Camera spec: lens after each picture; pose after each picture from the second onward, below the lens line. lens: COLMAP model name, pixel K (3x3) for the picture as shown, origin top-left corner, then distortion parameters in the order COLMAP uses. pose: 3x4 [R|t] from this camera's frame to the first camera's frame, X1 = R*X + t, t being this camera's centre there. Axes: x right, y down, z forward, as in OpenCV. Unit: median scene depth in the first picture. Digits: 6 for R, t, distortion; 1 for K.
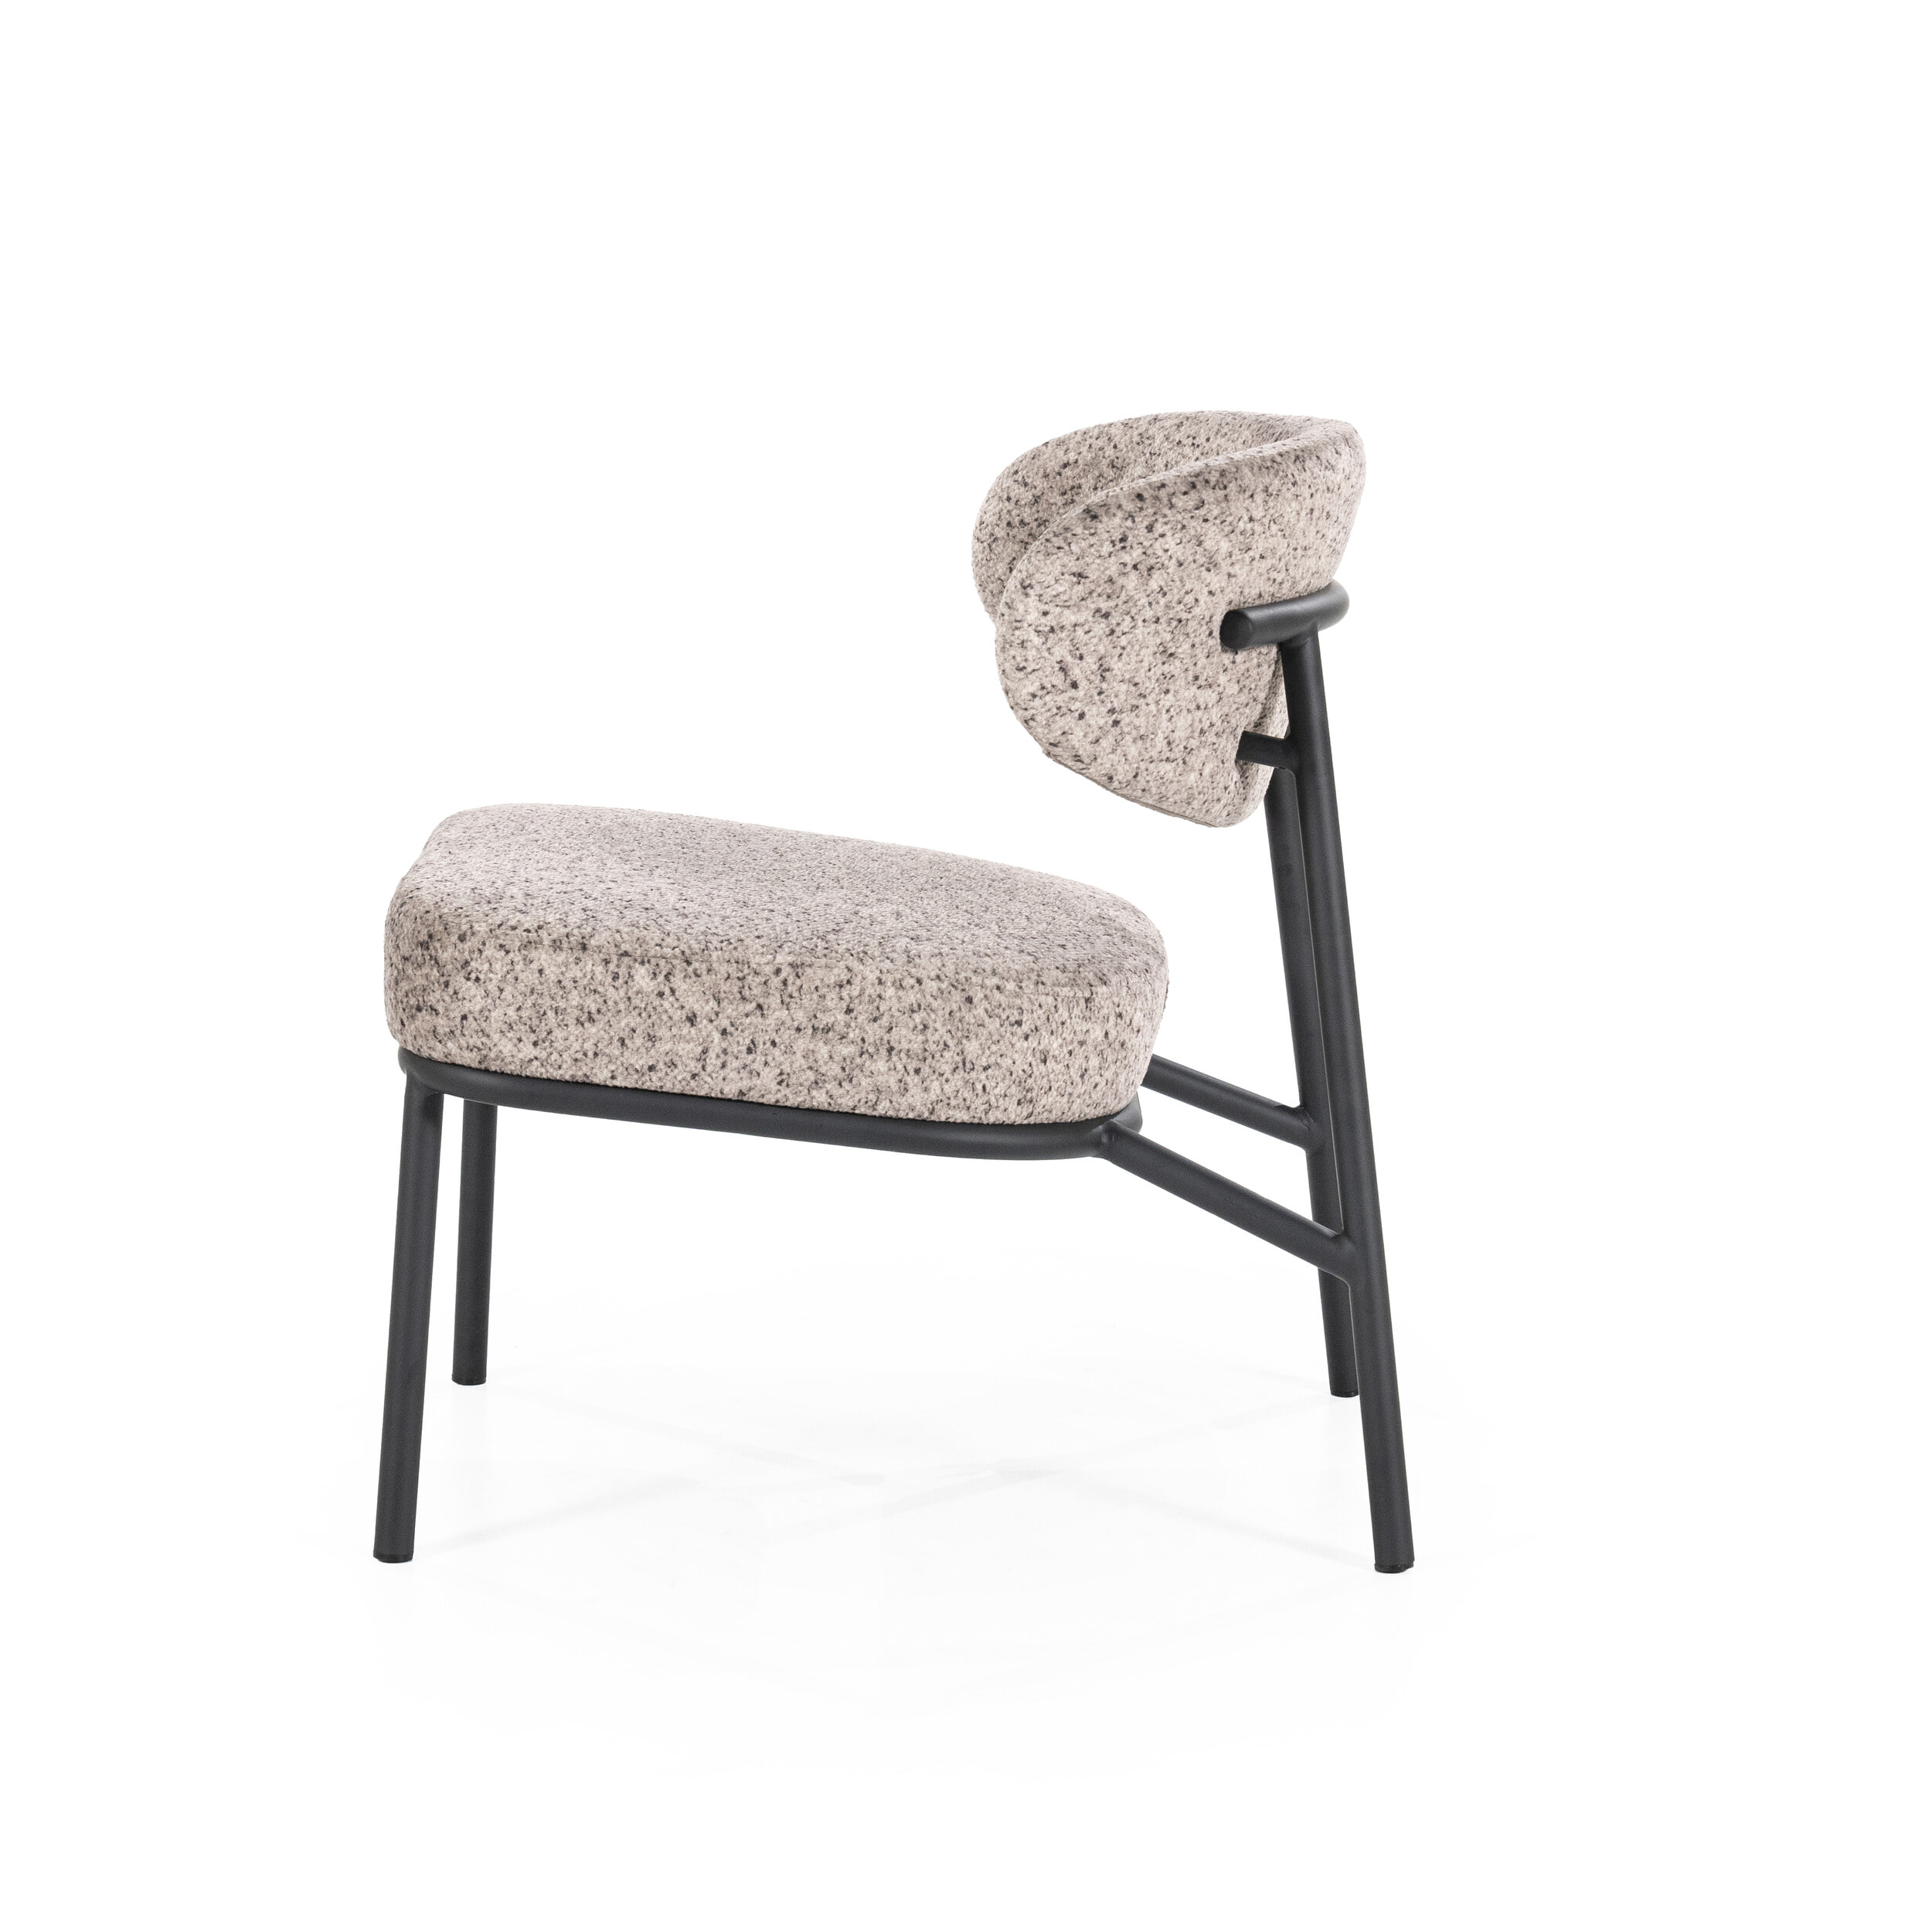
lens RADIAL K [[5567.7, 0, 966.0], [0, 5567.7, 966.0], [0, 0, 1]] dist [0.343844, 0.236194]
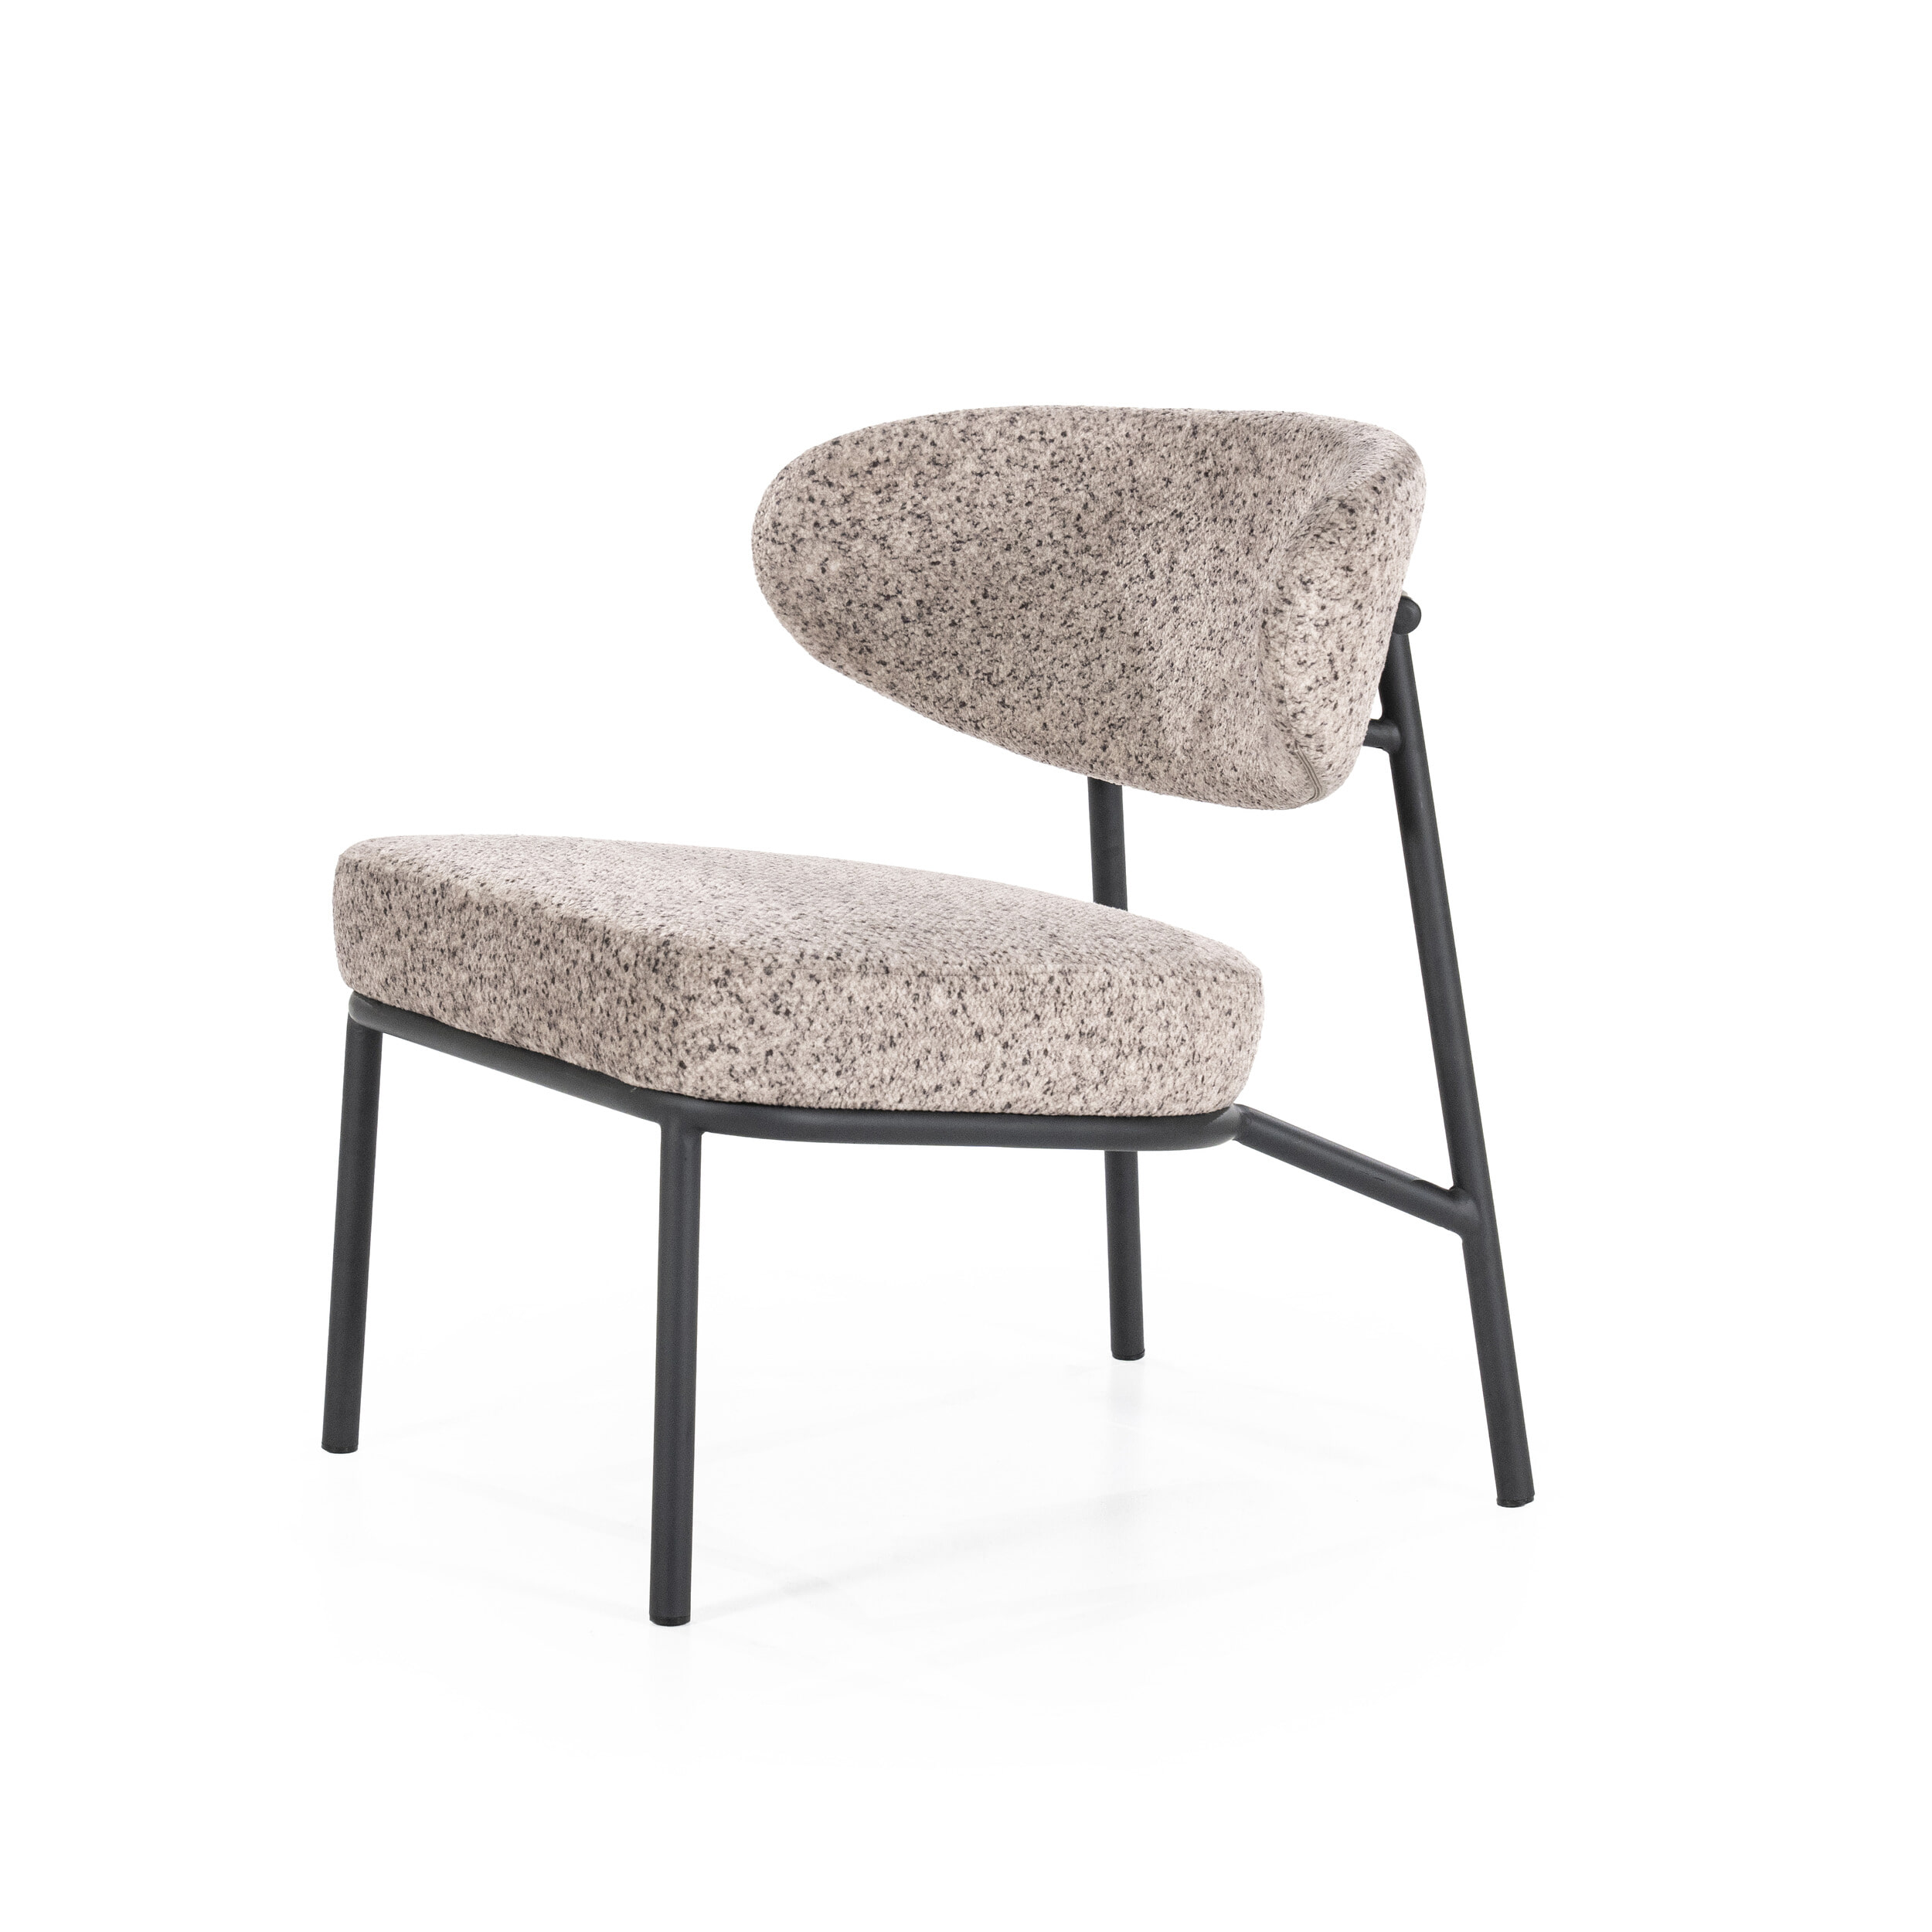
lens RADIAL K [[5567.7, 0, 966.0], [0, 5567.7, 966.0], [0, 0, 1]] dist [0.343844, 0.236194]
pose [[0.863914, -0.078263, 0.497522, -0.541742], [0.074636, 0.996840, 0.027207, -0.029704], [-0.498079, 0.013629, 0.867025, 0.143228]]
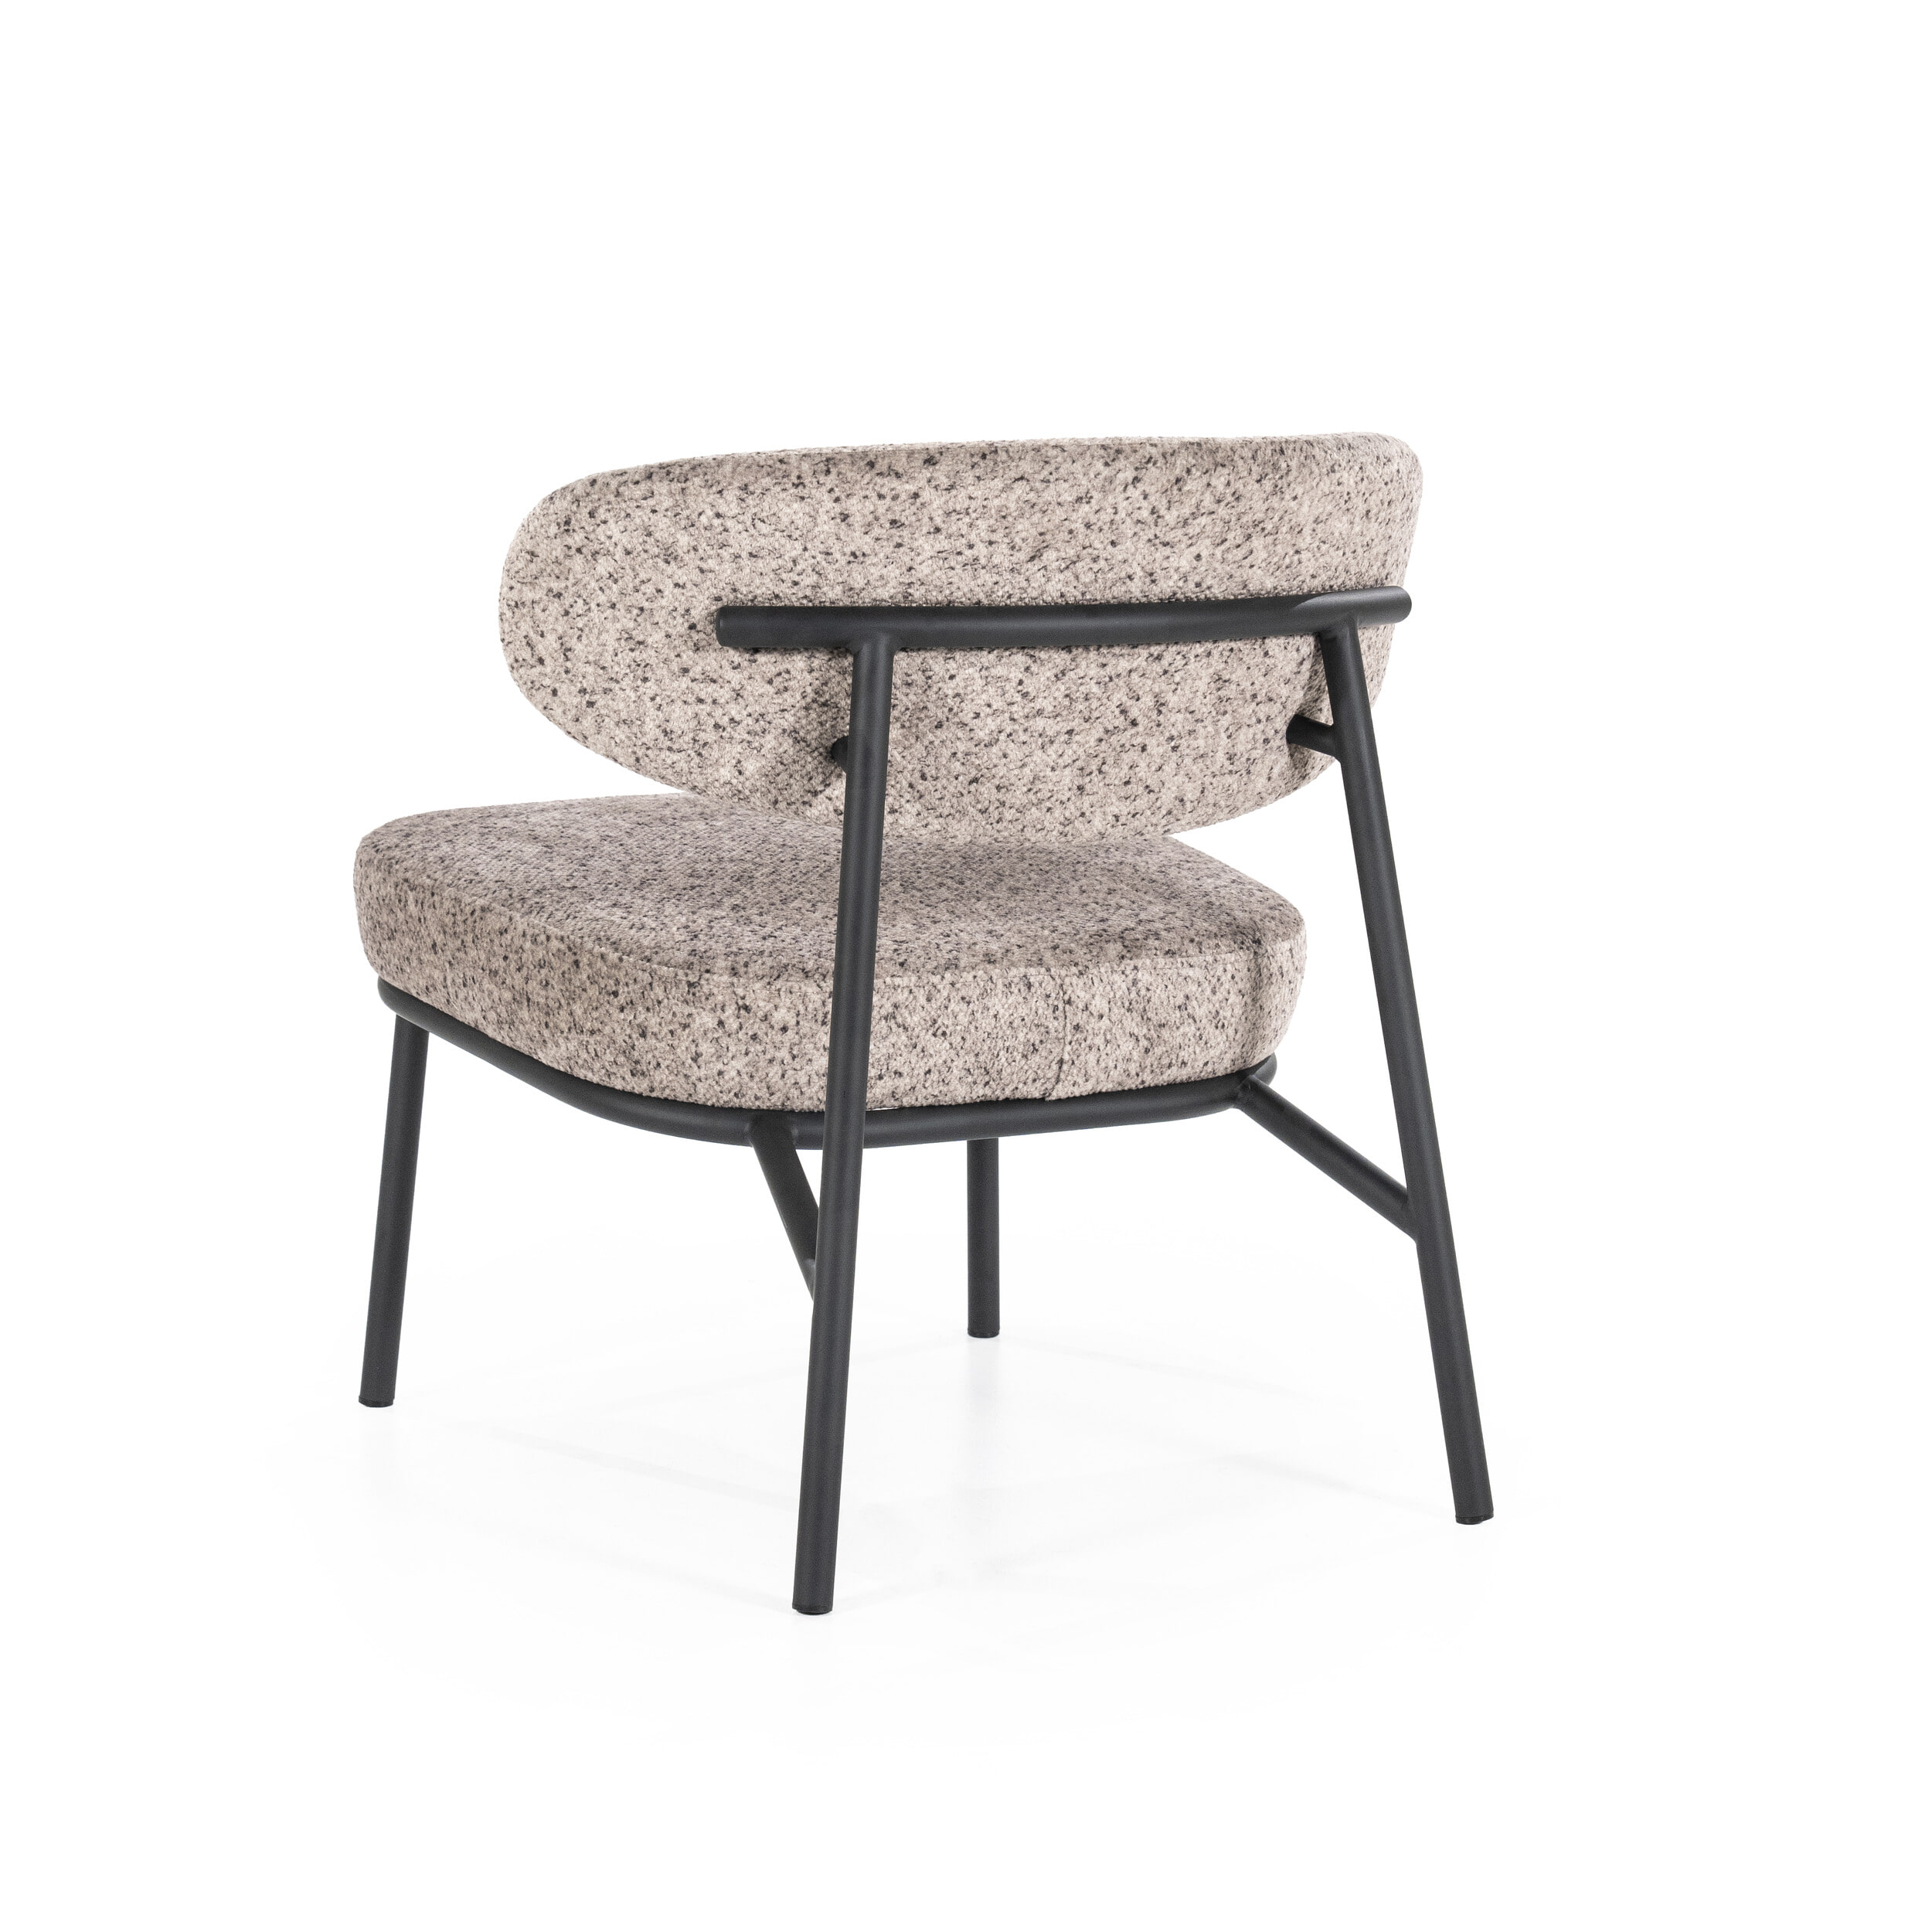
lens RADIAL K [[5567.7, 0, 966.0], [0, 5567.7, 966.0], [0, 0, 1]] dist [0.343844, 0.236194]
pose [[0.507257, 0.122749, -0.853008, 0.926186], [-0.135297, 0.988873, 0.061843, -0.067690], [0.851108, 0.084039, 0.518221, 0.526095]]
